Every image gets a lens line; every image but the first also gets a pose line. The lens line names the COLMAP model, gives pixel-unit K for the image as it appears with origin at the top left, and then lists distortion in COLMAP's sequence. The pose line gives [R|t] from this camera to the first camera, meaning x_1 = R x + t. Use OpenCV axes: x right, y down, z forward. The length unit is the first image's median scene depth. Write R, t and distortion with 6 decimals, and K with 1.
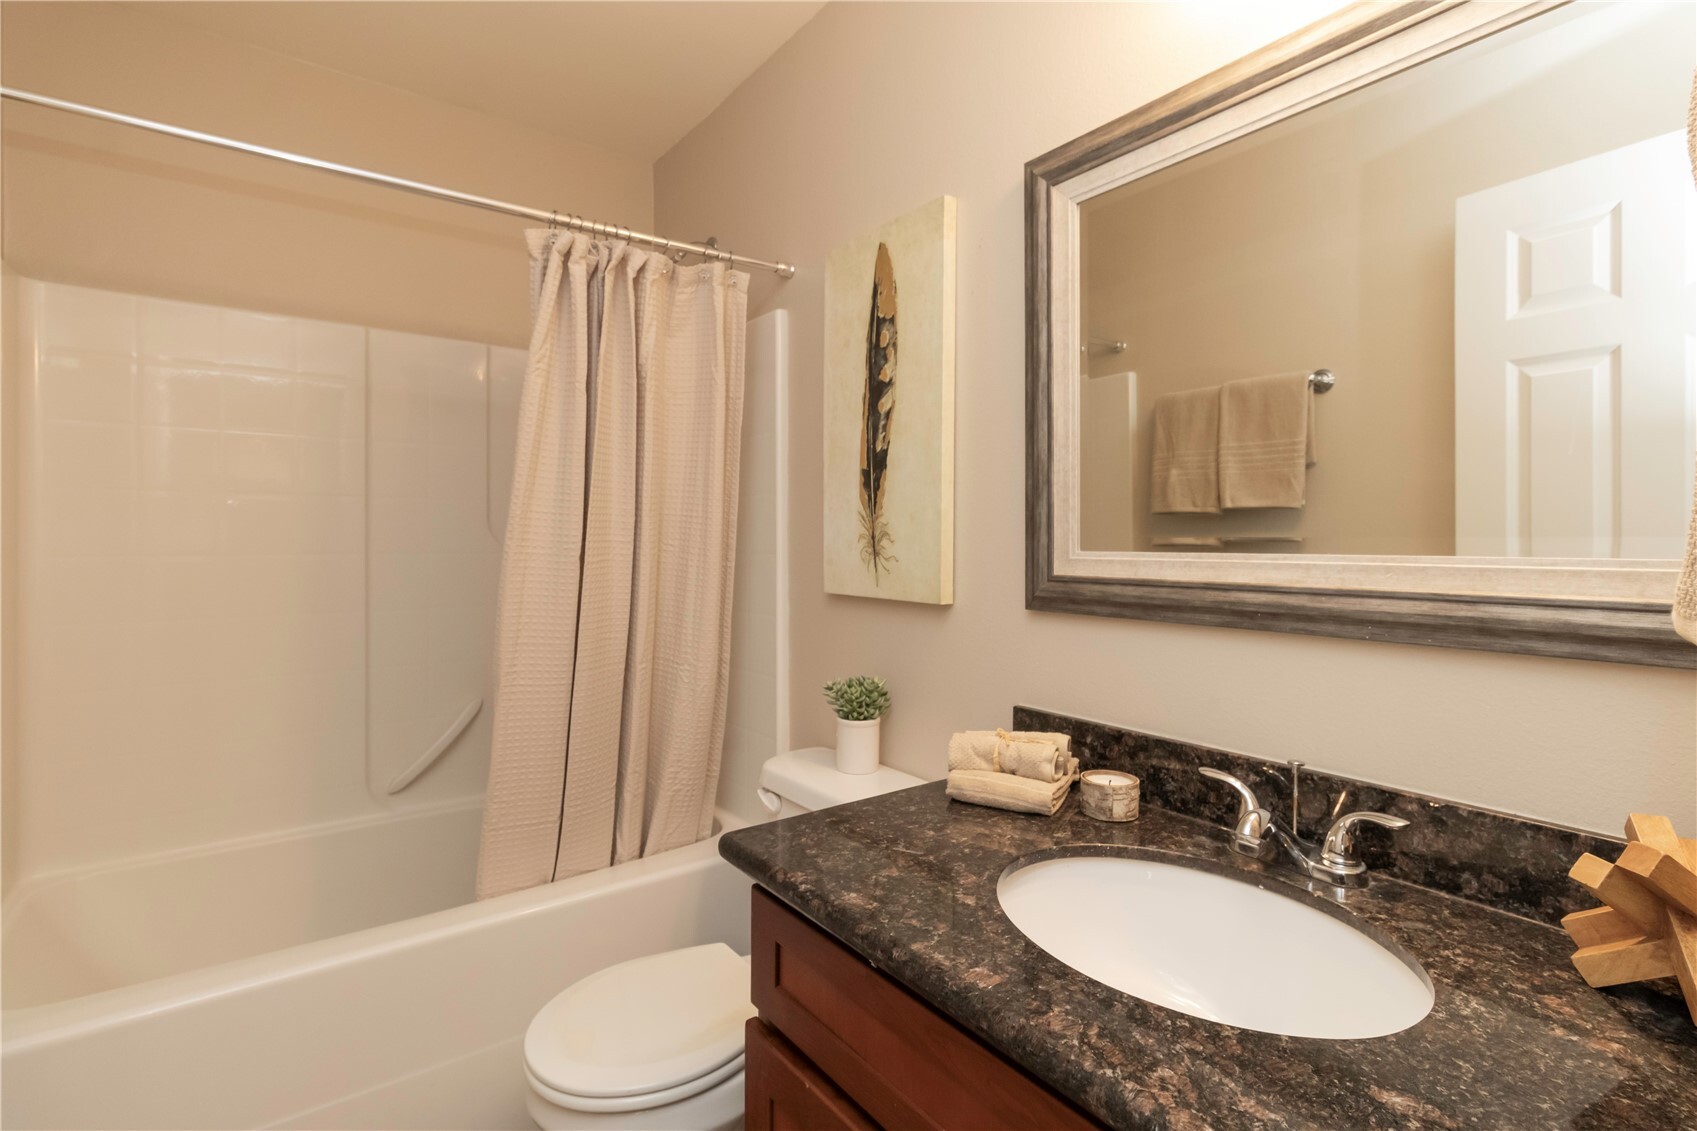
lens RADIAL K [[824.7, 0, 847.2], [0, 824.7, 556.5], [0, 0, 1]] dist [0.003741, 0.000528]
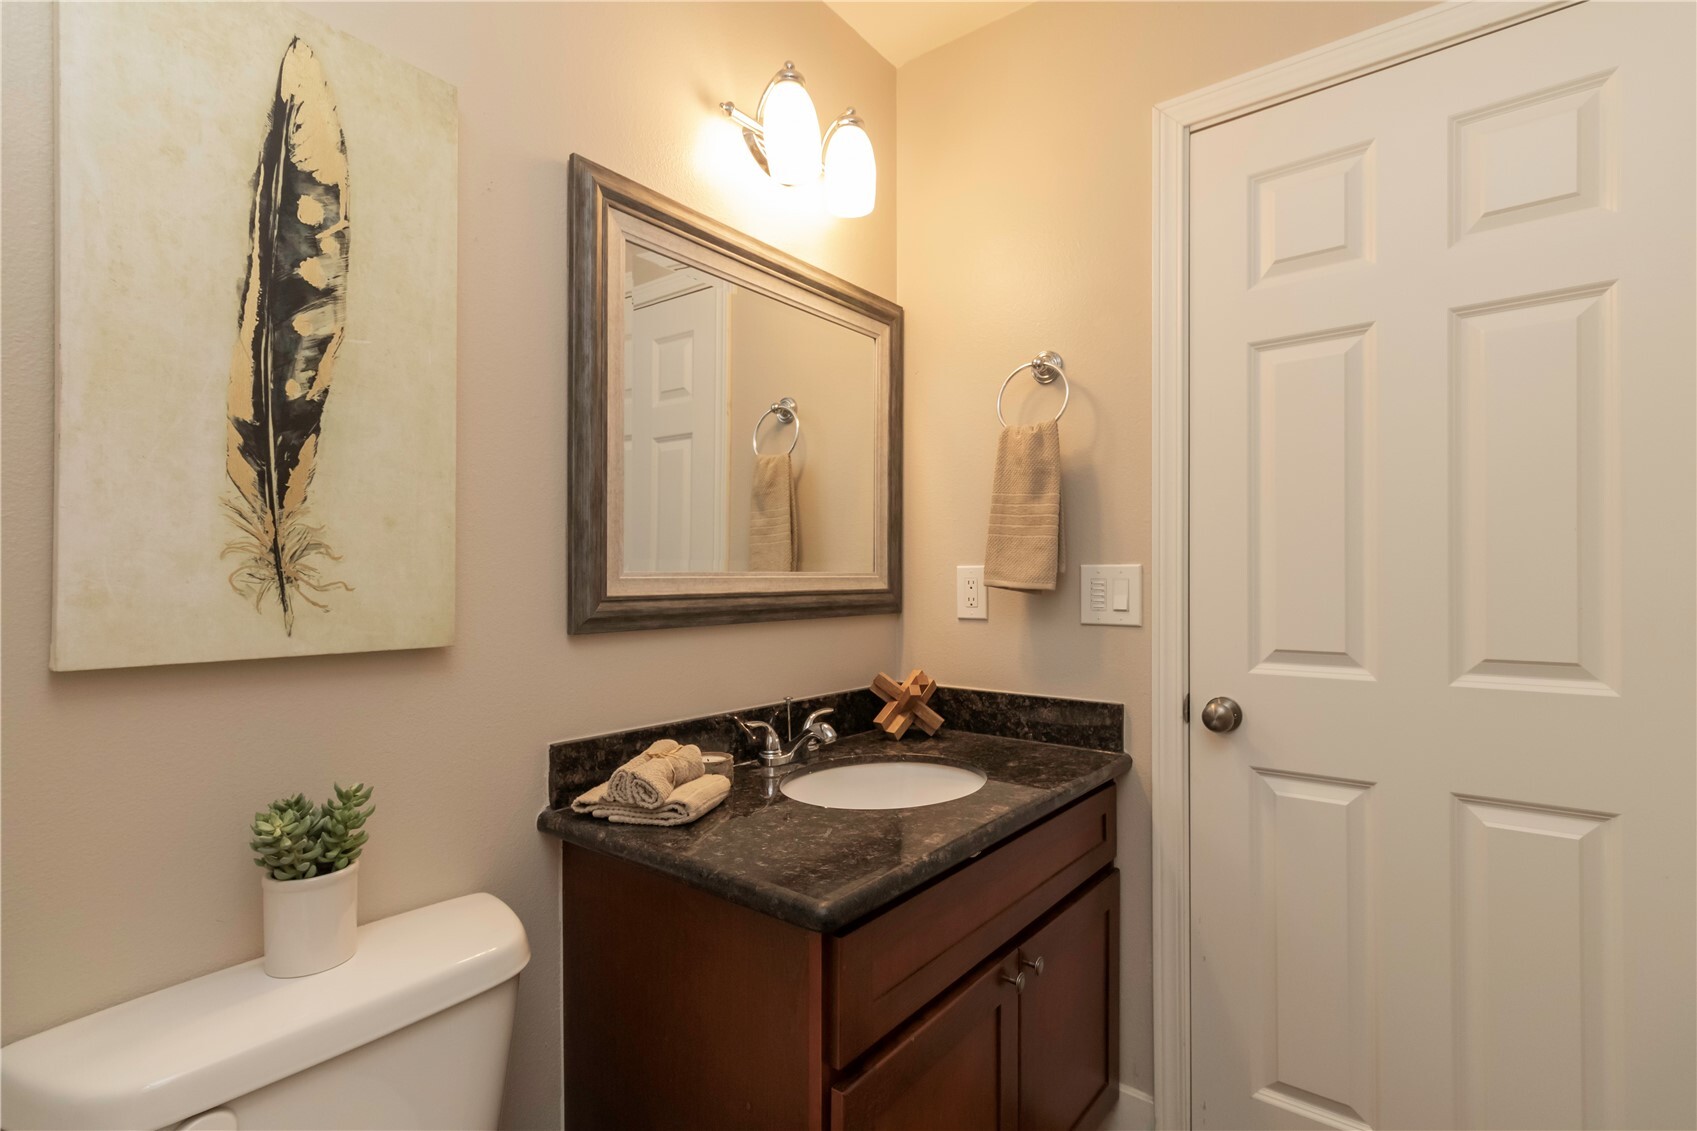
lens RADIAL K [[861.9, 0, 853.6], [0, 861.9, 571.9], [0, 0, 1]] dist [0.003297, 0.000273]
pose [[-0.324556, -0.017928, 0.945697, -0.667881], [-0.003346, 0.999836, 0.017807, -0.020543], [-0.945861, 0.002615, -0.324563, 0.839672]]
